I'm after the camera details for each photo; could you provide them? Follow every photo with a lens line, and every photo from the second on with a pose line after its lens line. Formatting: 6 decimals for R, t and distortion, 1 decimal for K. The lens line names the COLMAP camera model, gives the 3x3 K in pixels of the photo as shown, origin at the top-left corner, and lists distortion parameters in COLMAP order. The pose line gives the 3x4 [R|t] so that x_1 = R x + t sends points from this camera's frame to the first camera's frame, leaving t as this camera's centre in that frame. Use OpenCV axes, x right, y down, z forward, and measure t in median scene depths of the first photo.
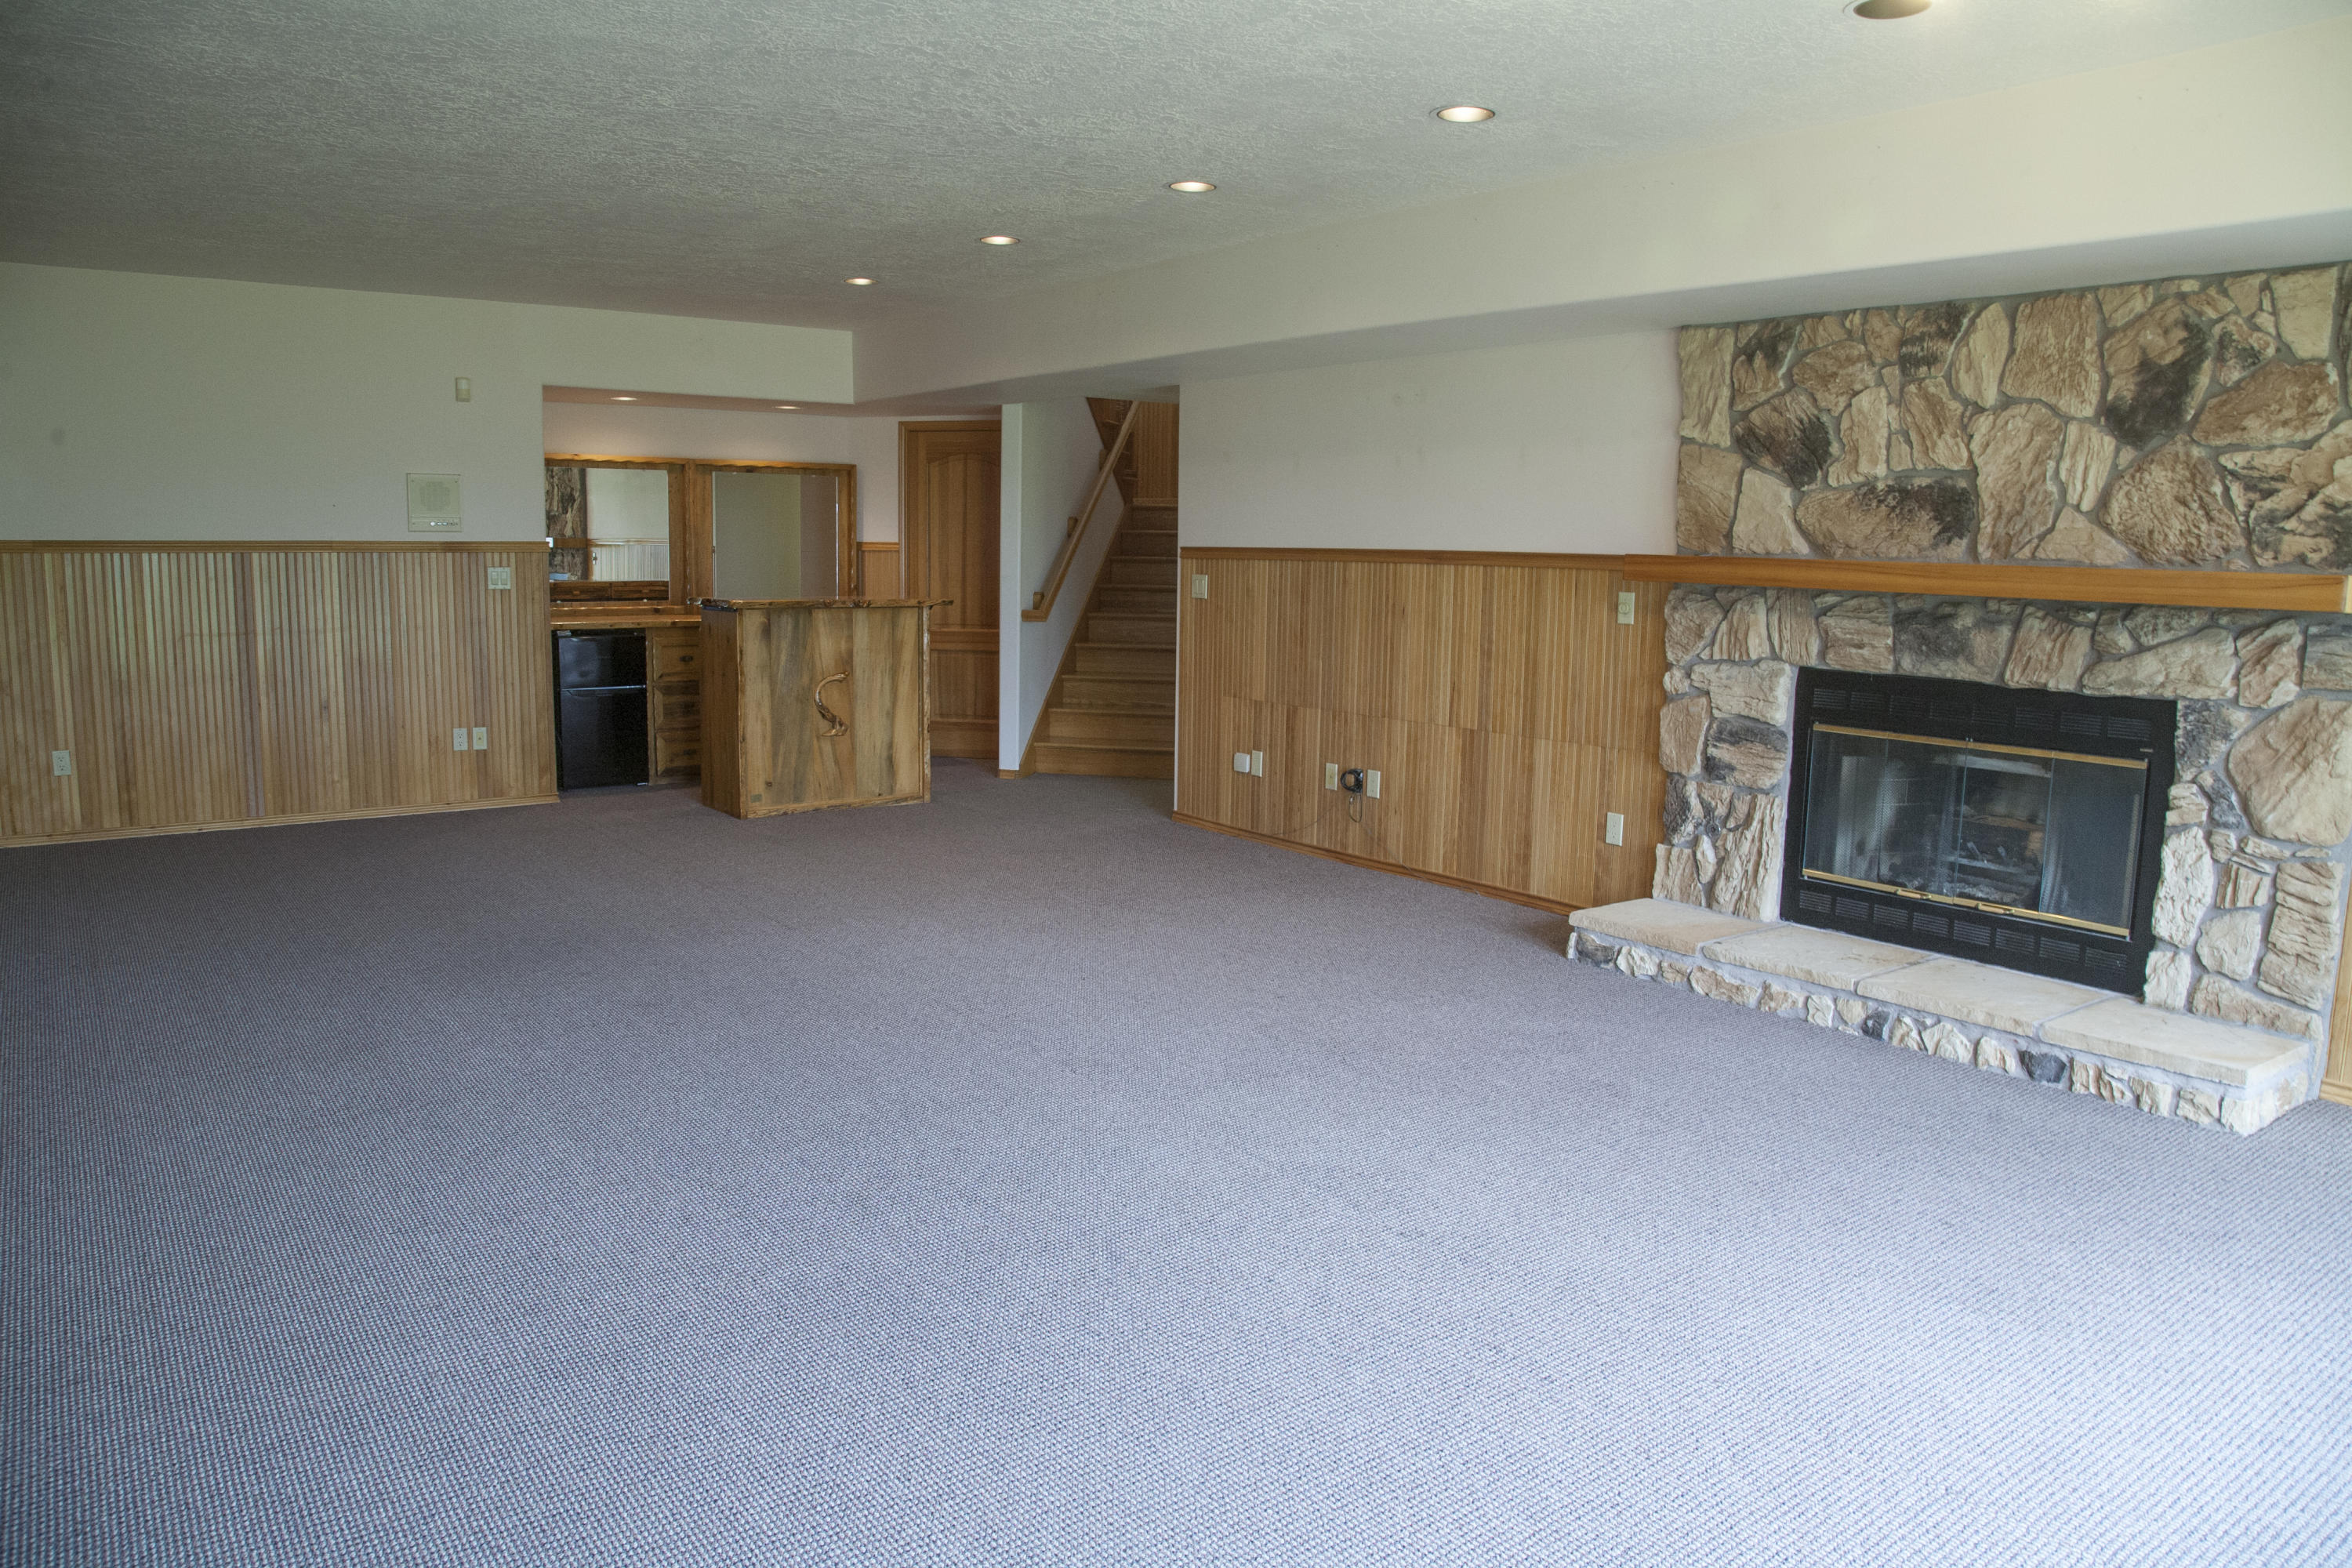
lens RADIAL K [[1589.5, 0, 1173.3], [0, 1589.5, 748.1], [0, 0, 1]] dist [-0.022181, 0.001628]
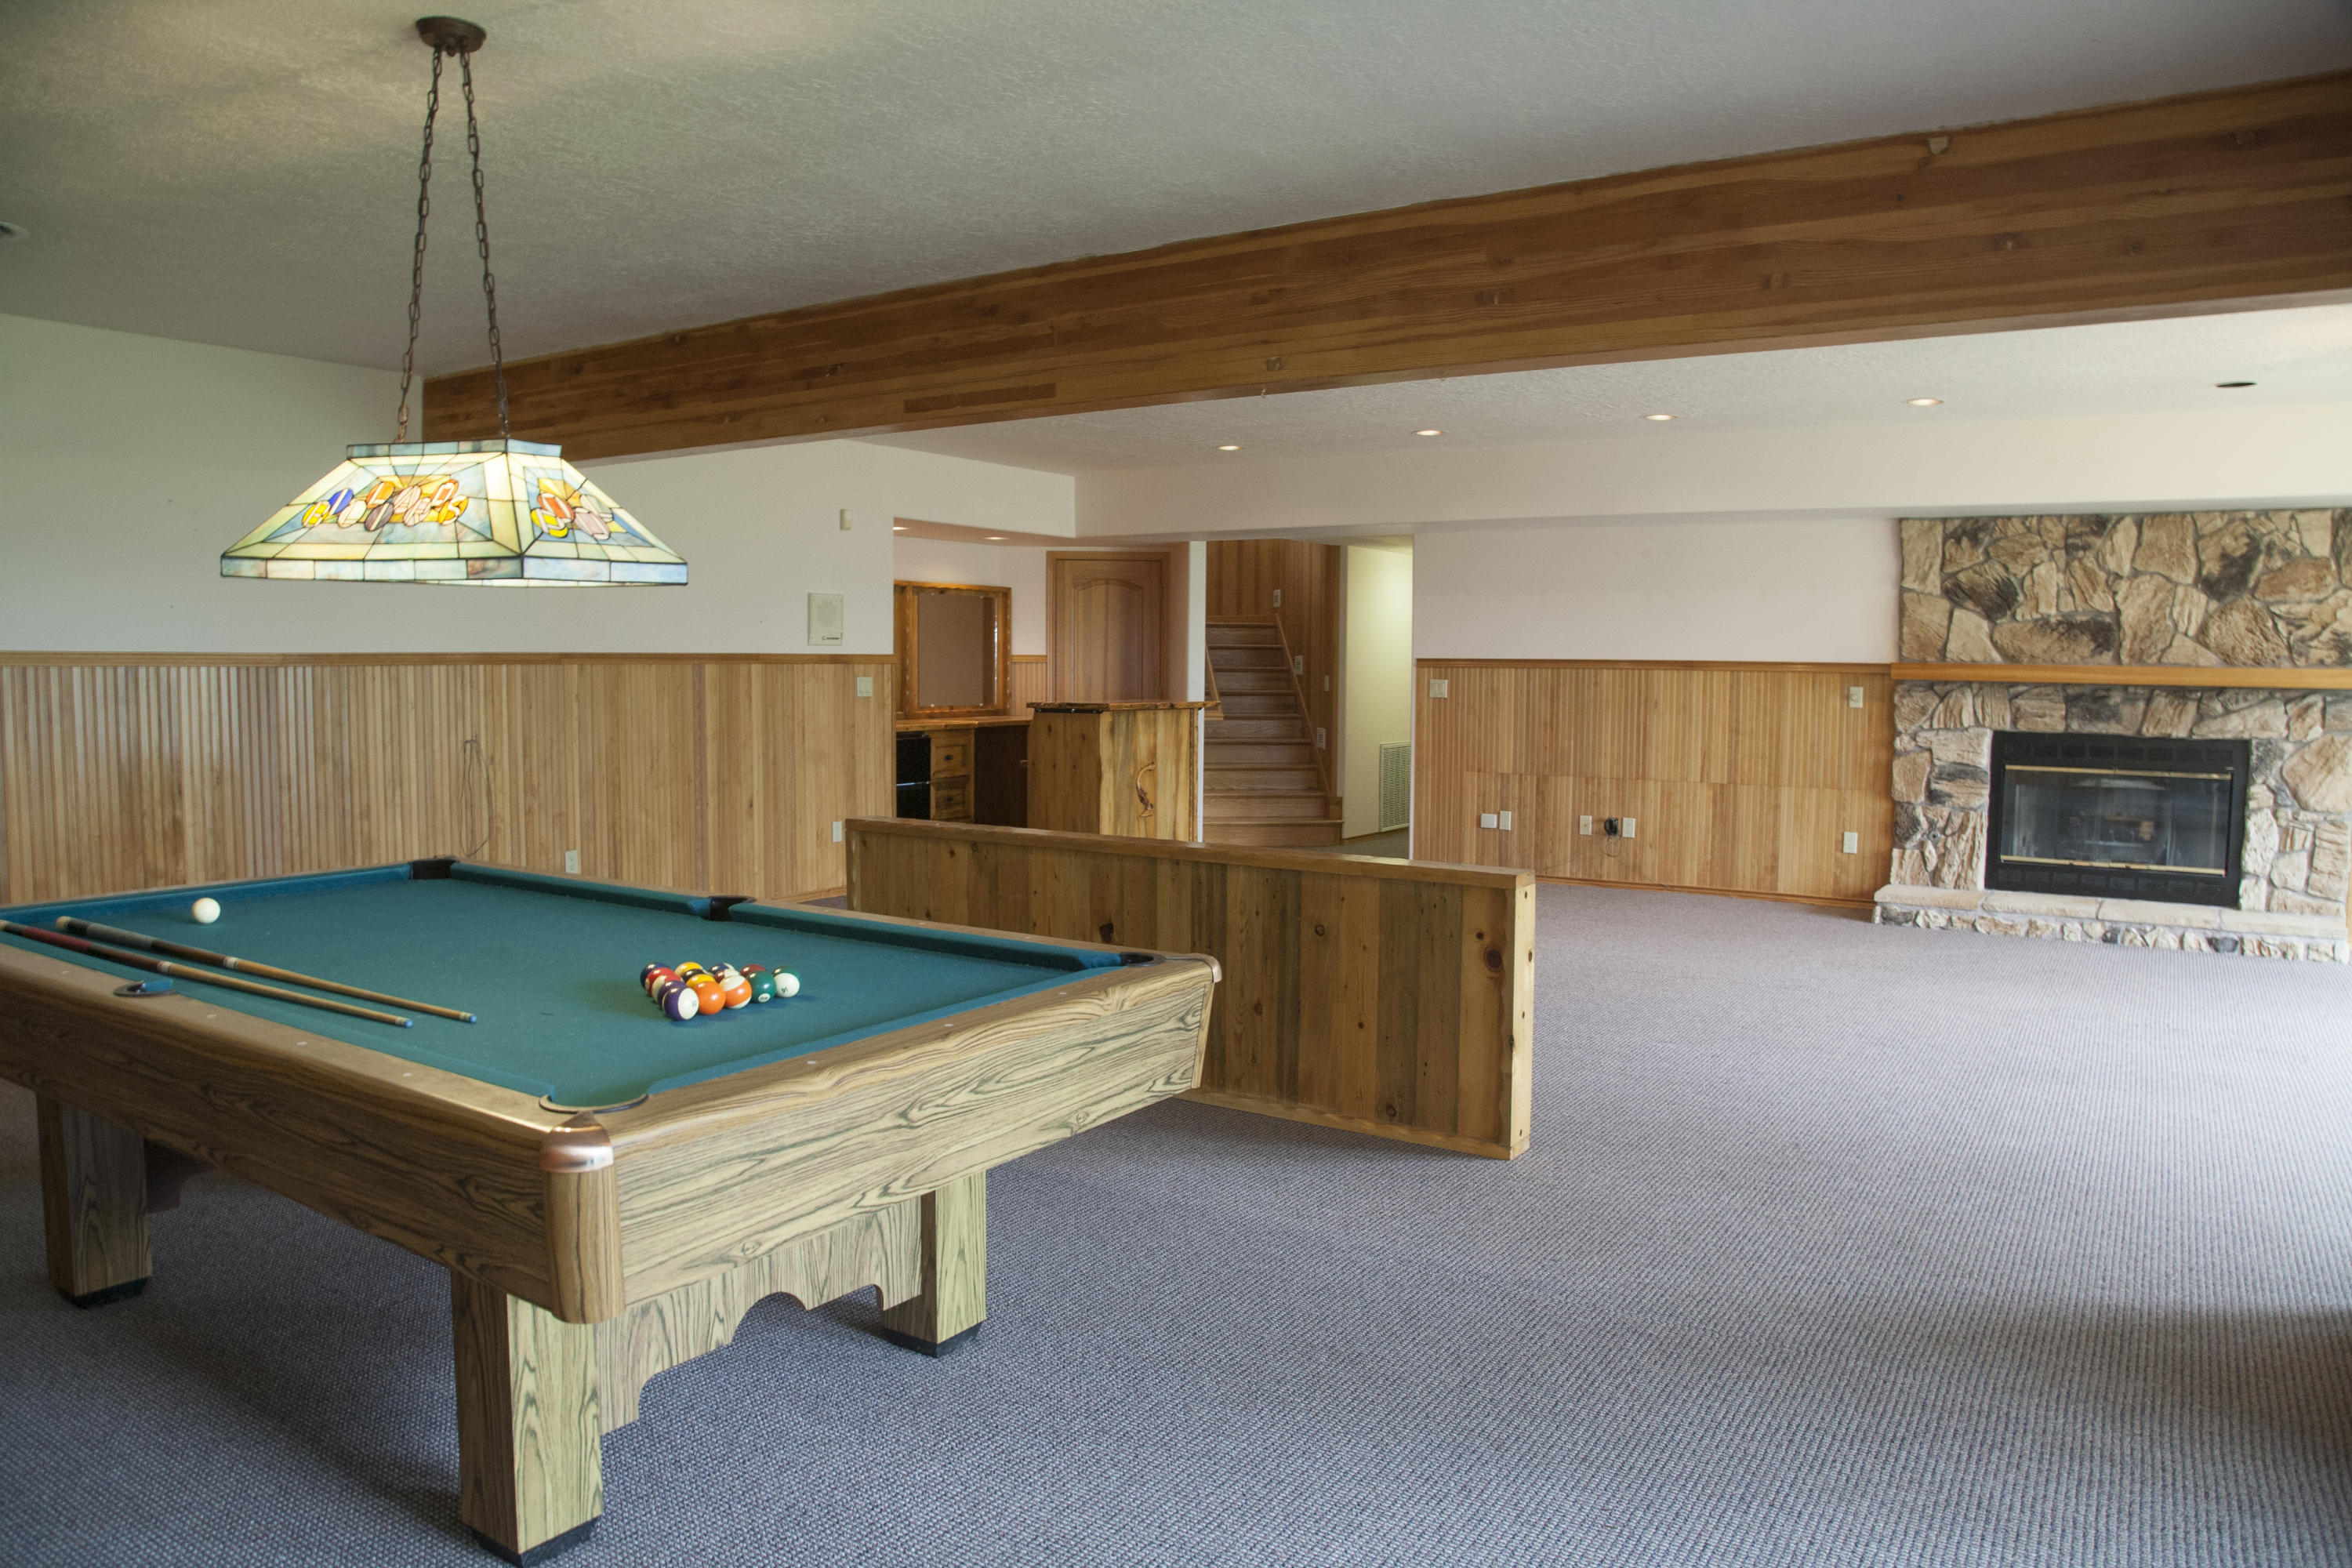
lens RADIAL K [[1615.7, 0, 1176.0], [0, 1615.7, 784.0], [0, 0, 1]] dist [-0.000168, 0.000626]
pose [[0.926405, -0.029564, 0.375366, -1.058027], [0.048889, 0.997918, -0.042062, 0.033591], [-0.373341, 0.057318, 0.925922, -0.226634]]
